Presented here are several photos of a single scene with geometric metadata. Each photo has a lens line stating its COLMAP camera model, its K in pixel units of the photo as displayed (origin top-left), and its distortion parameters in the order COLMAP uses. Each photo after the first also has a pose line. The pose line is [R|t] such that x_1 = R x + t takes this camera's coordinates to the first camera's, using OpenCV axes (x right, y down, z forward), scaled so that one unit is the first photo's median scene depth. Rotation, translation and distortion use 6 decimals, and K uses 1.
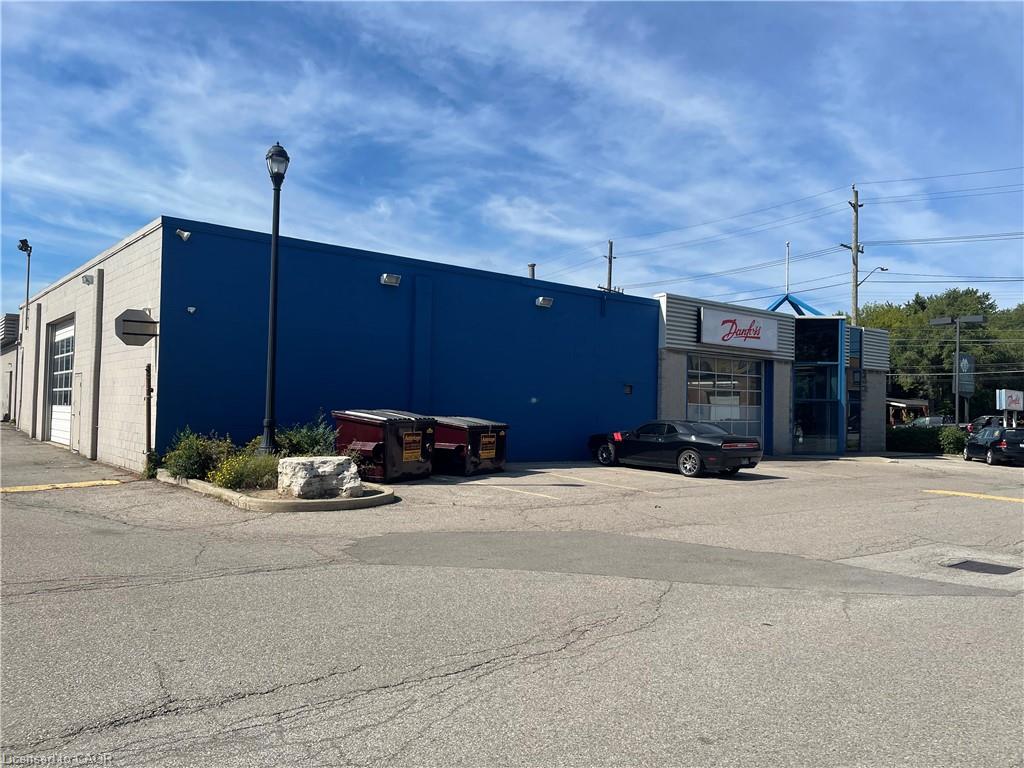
lens RADIAL K [[753.1, 0, 512.0], [0, 753.1, 384.0], [0, 0, 1]] dist [0.025775, 0.001184]
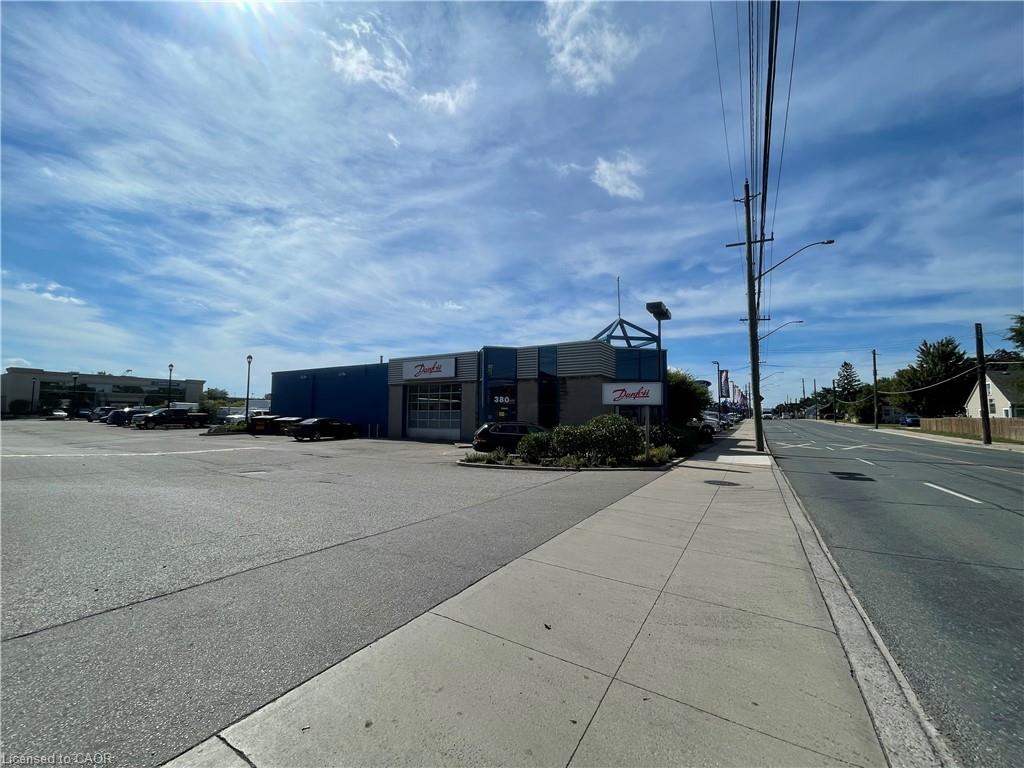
lens RADIAL K [[410.2, 0, 512.6], [0, 410.2, 406.4], [0, 0, 1]] dist [0.001415, 0.000106]
pose [[0.328082, -0.044322, -0.943609, 0.111718], [0.025216, 0.998954, -0.038154, 0.005184], [0.944313, -0.011276, 0.328856, 0.076137]]
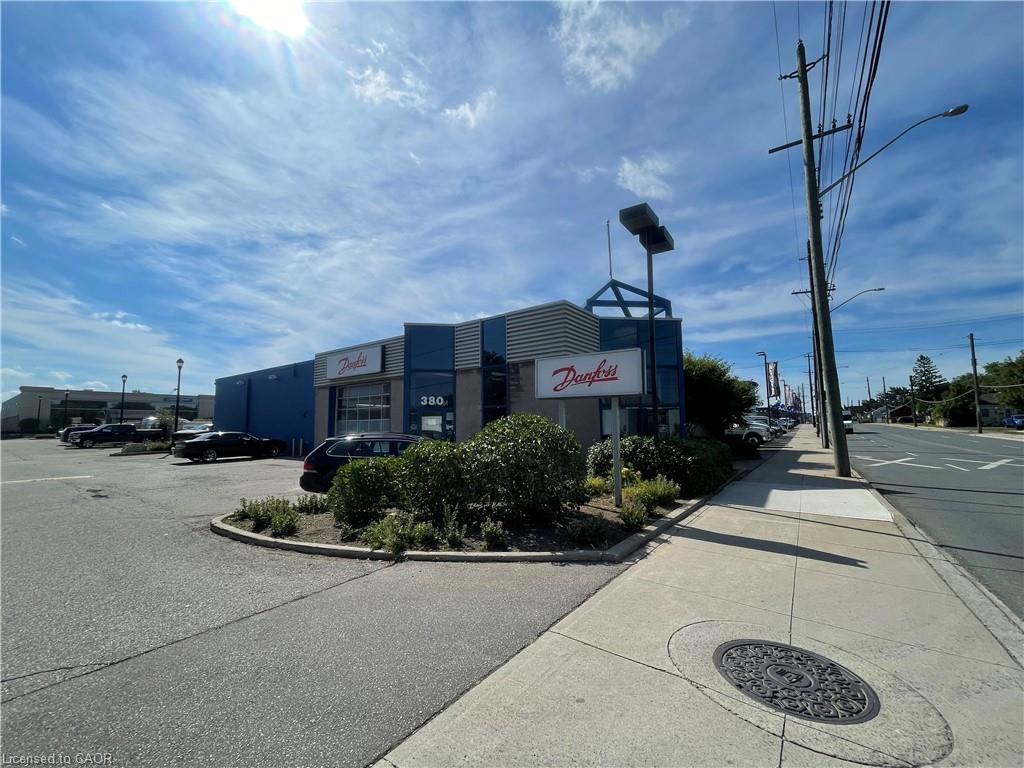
lens RADIAL K [[412.1, 0, 510.6], [0, 412.1, 395.3], [0, 0, 1]] dist [-0.000731, 0.000121]
pose [[0.238711, -0.099798, -0.965949, 0.092599], [0.041887, 0.994838, -0.092432, 0.005500], [0.970187, -0.018396, 0.241659, 0.095703]]
